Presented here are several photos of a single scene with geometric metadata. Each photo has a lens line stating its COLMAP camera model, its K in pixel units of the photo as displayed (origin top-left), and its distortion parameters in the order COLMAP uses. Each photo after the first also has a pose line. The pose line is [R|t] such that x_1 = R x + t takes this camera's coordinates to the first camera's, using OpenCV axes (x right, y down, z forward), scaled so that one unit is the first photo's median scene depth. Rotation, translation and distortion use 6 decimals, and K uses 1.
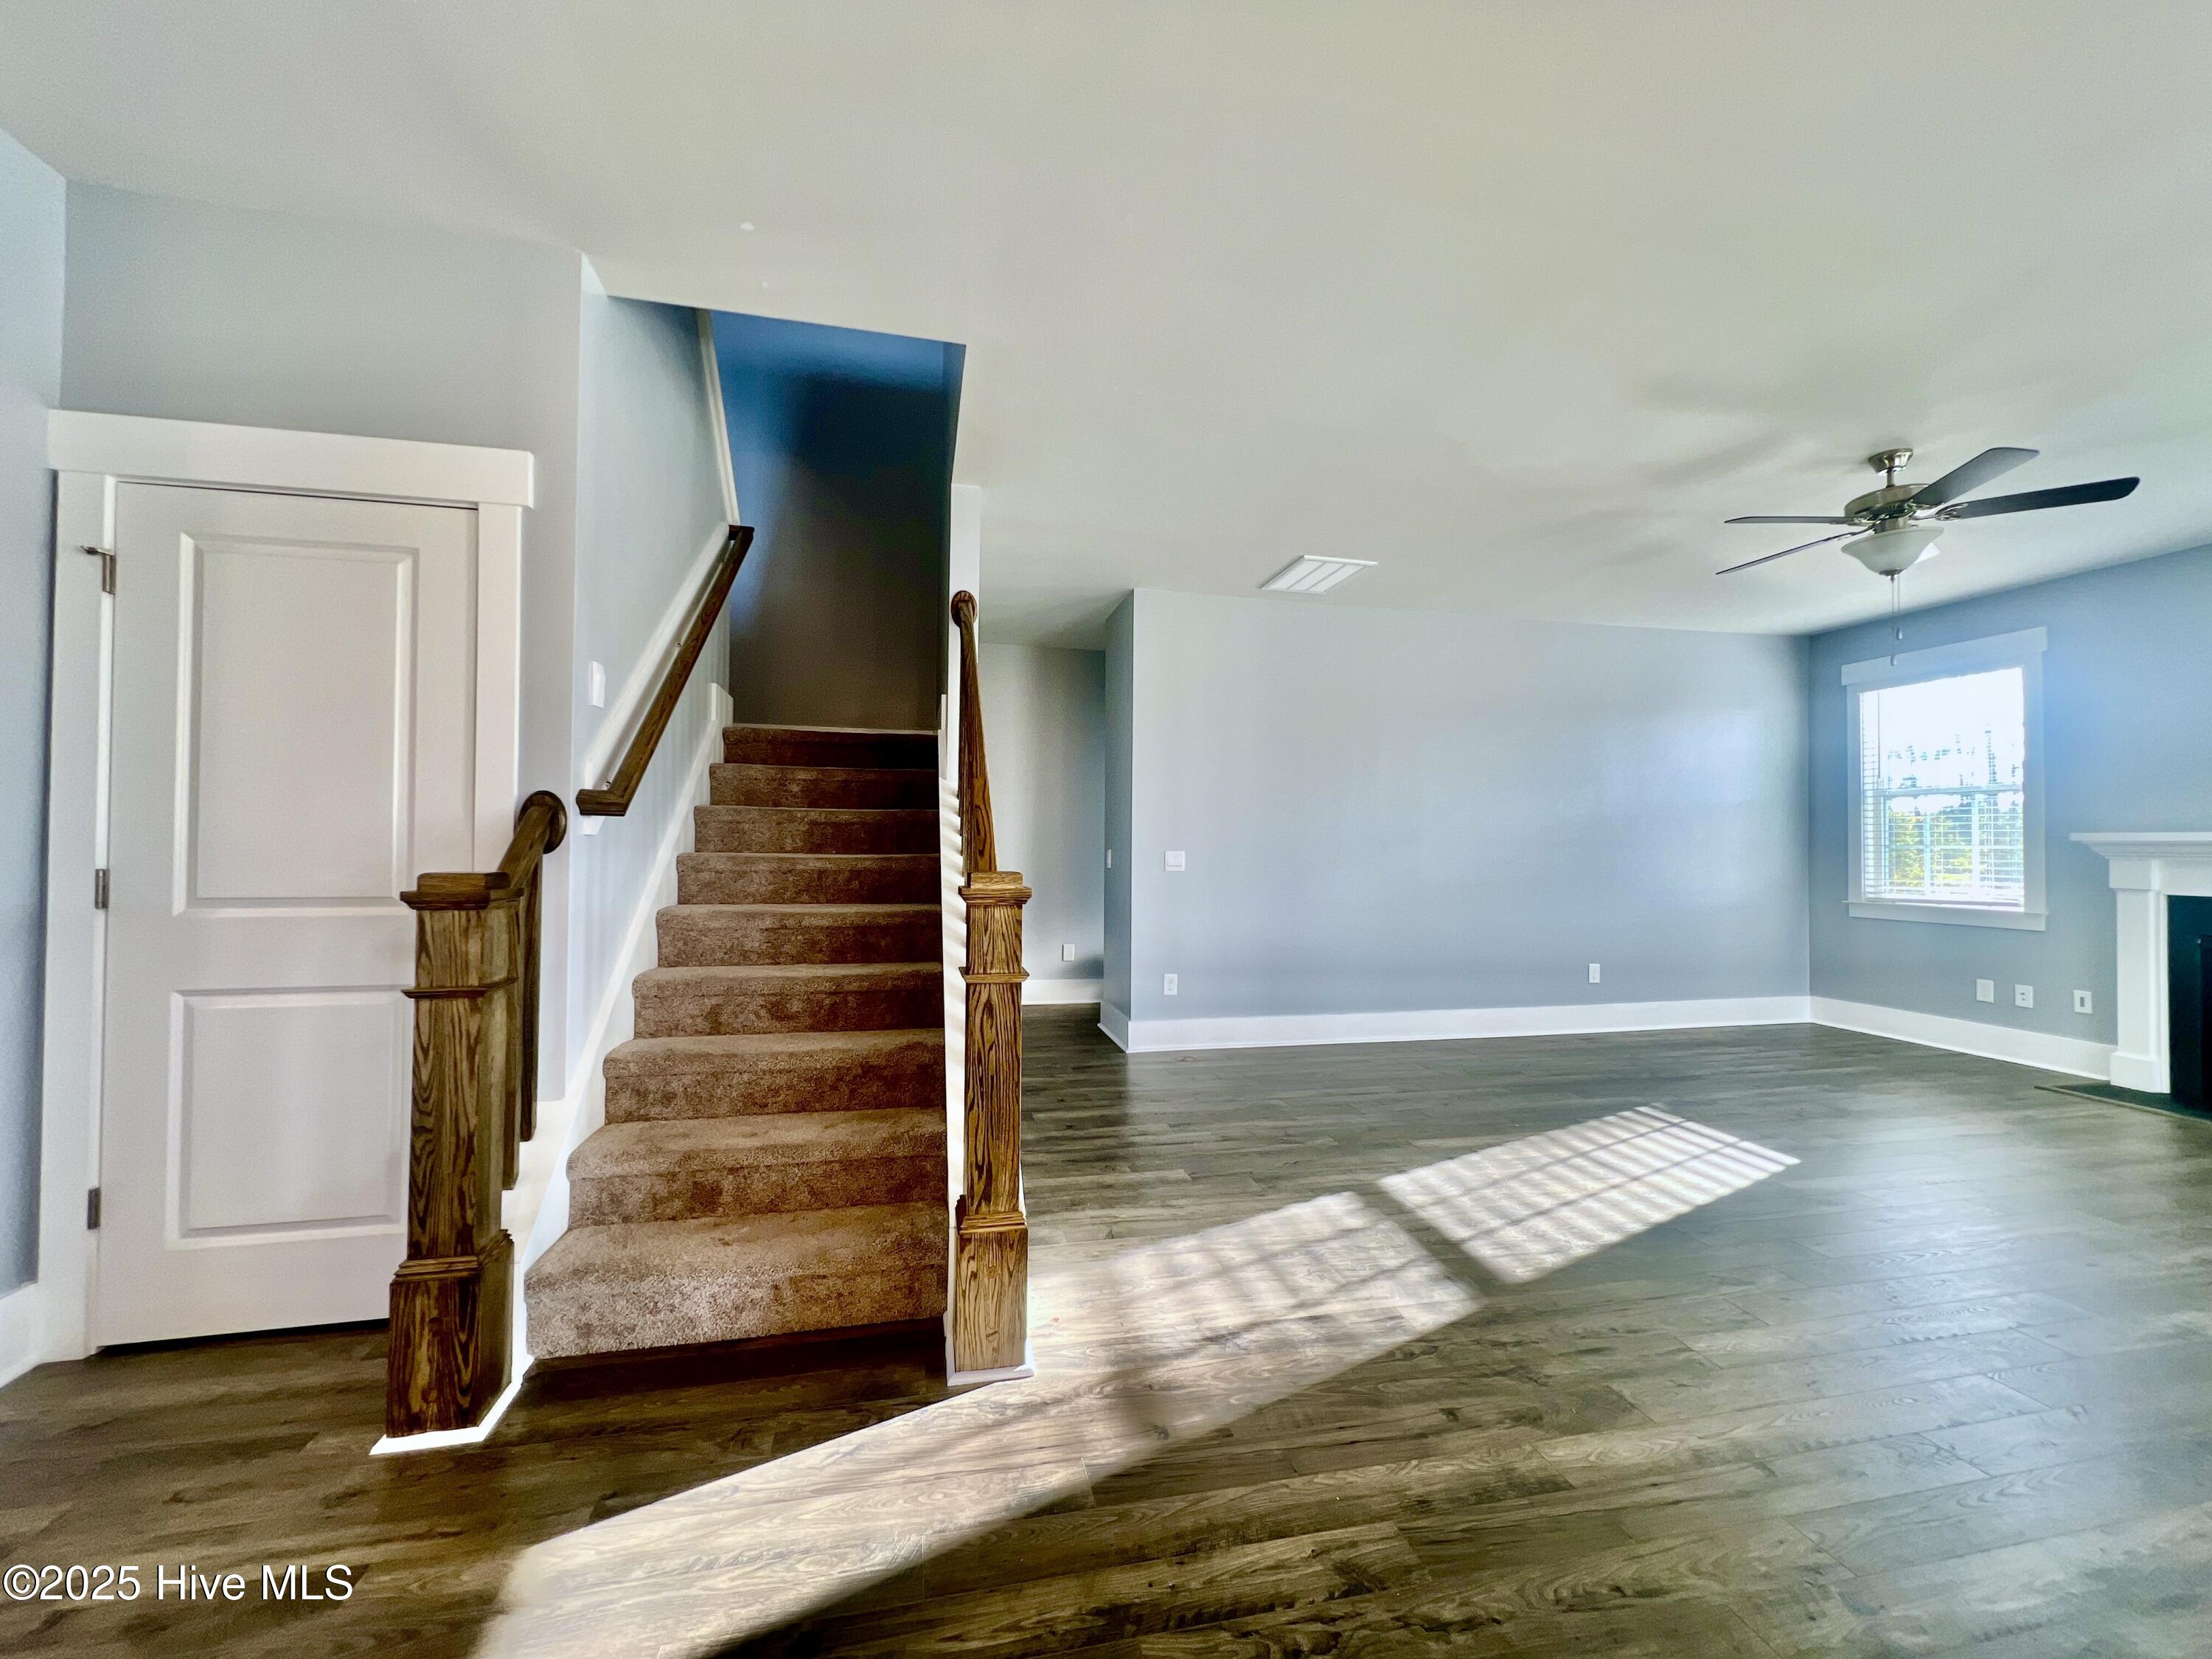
lens RADIAL K [[881.3, 0, 1106.0], [0, 881.3, 829.5], [0, 0, 1]] dist [0.000692, 0.000230]
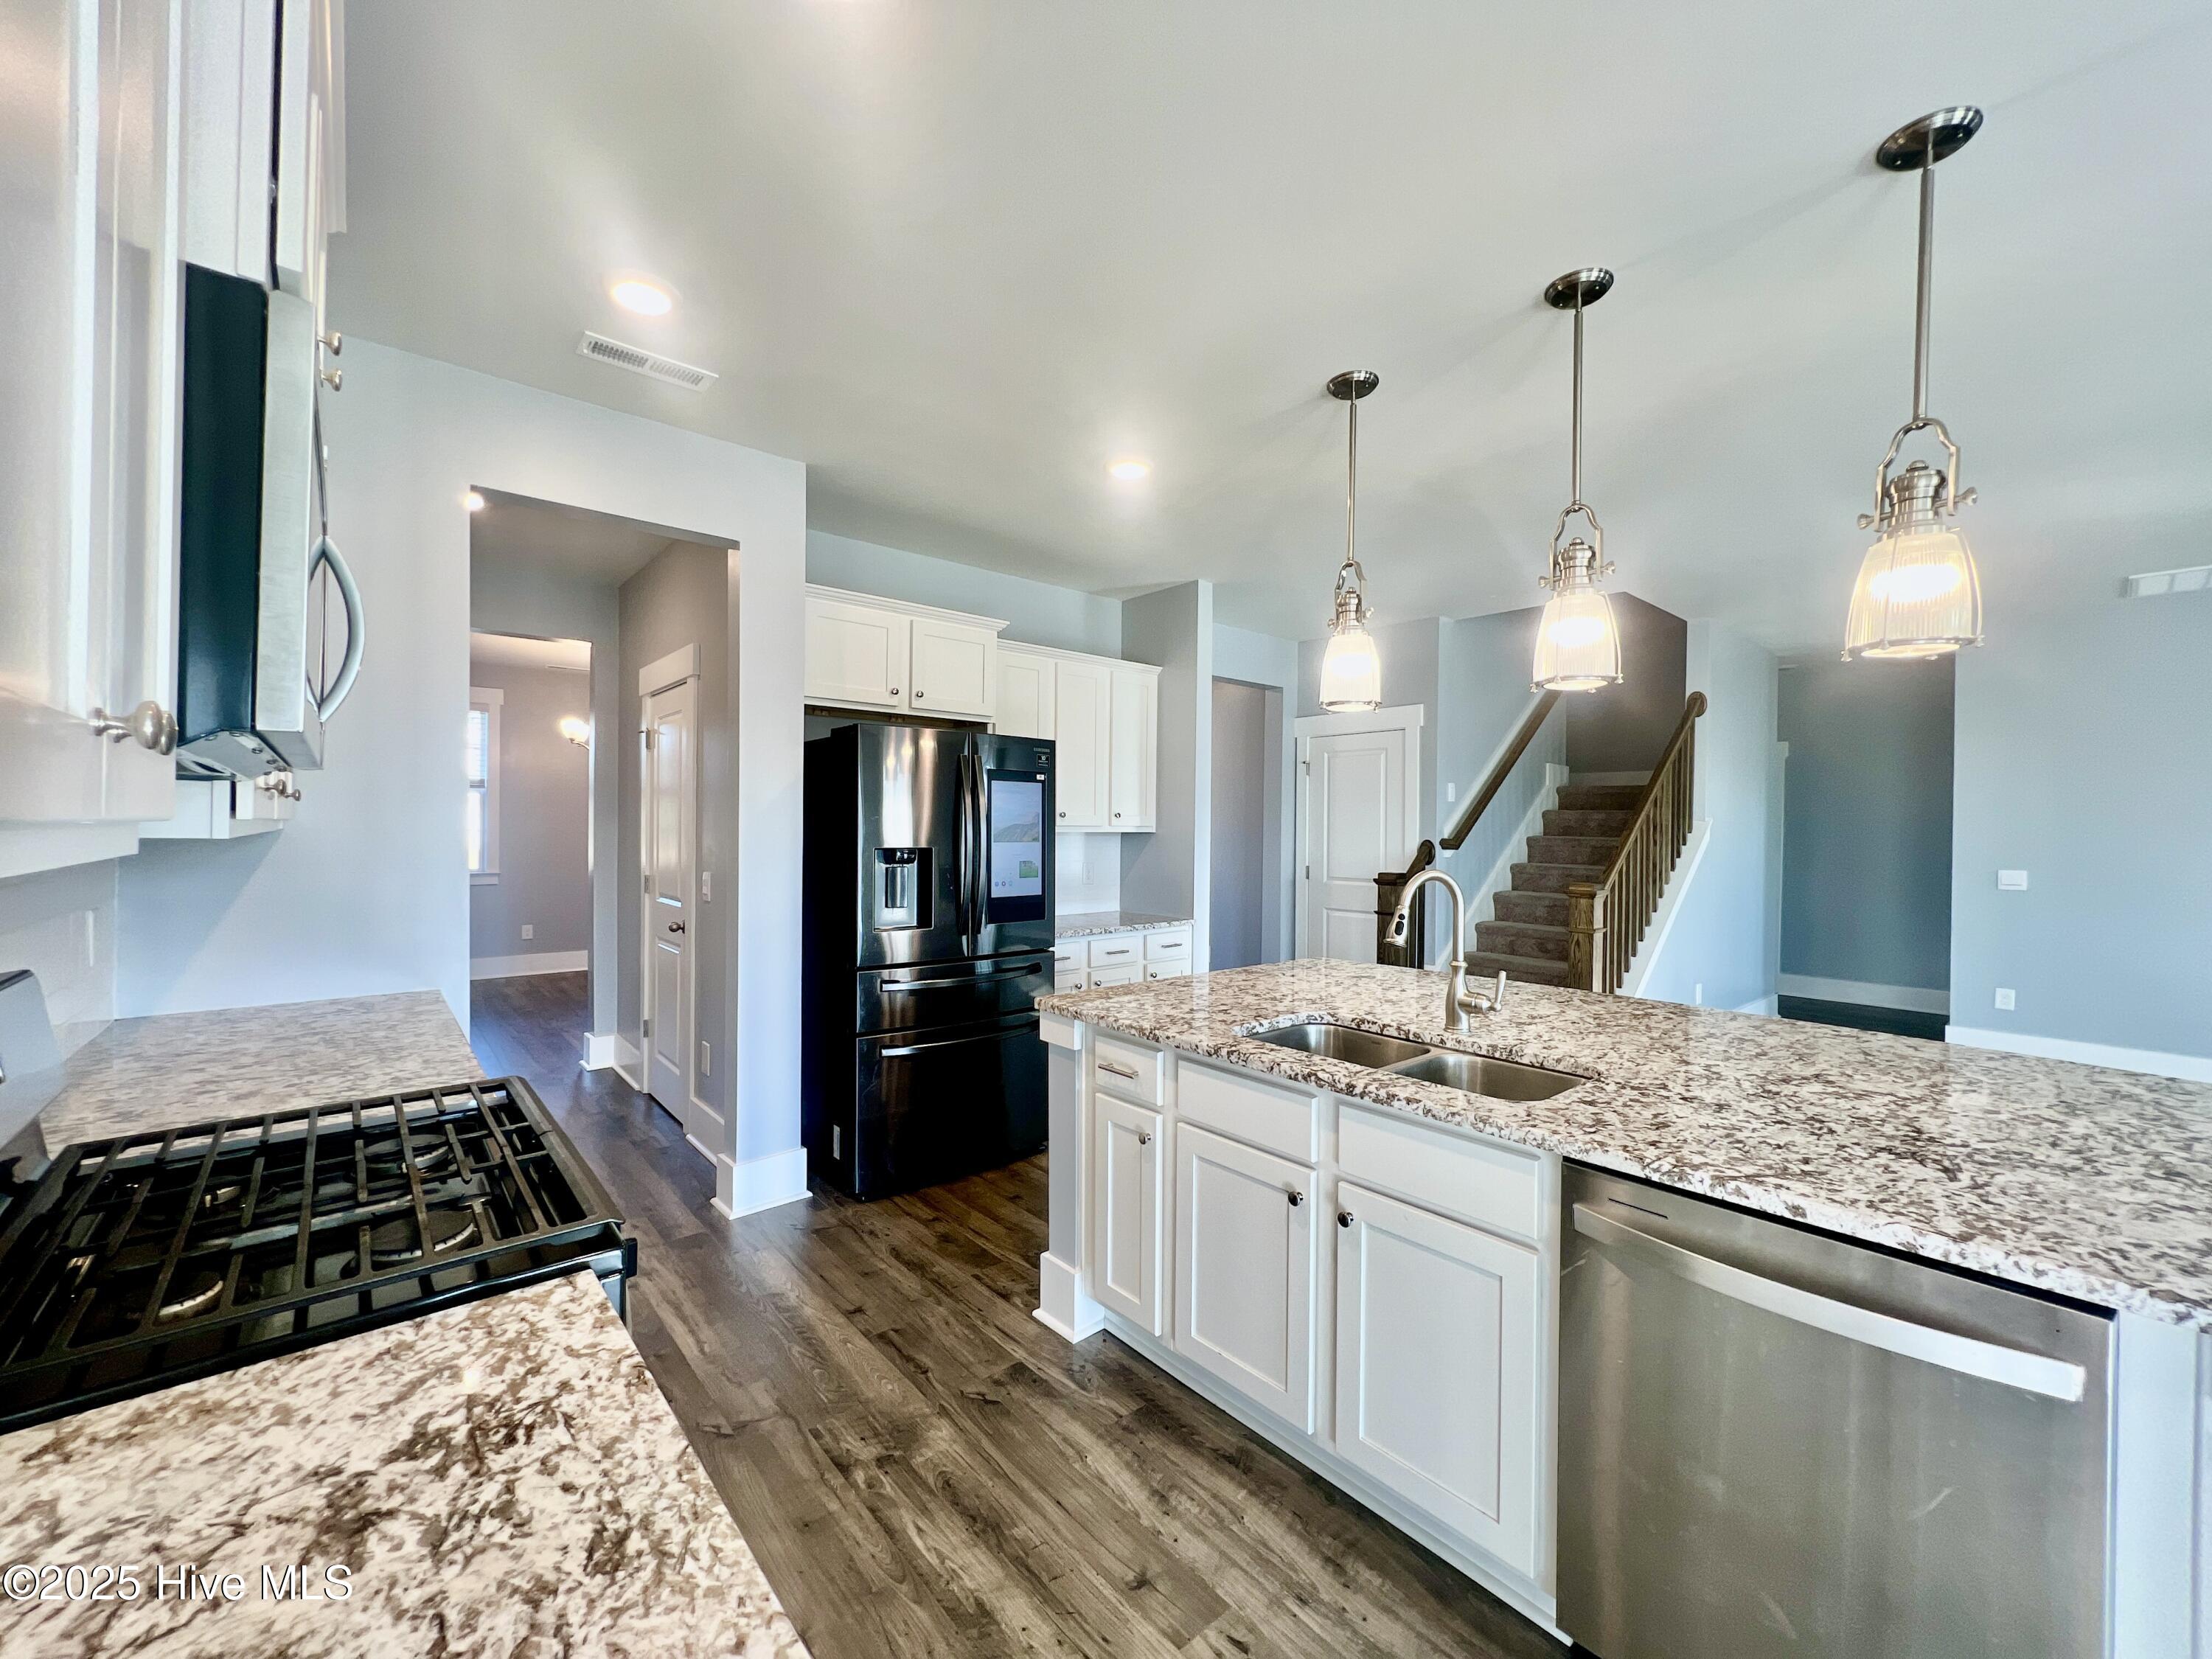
lens RADIAL K [[881.3, 0, 1106.0], [0, 881.3, 829.5], [0, 0, 1]] dist [0.000692, 0.000230]
pose [[0.471718, 0.001026, -0.881749, 1.058557], [0.012846, 0.999885, 0.008036, -0.098774], [0.881656, -0.015118, 0.471650, -0.910897]]
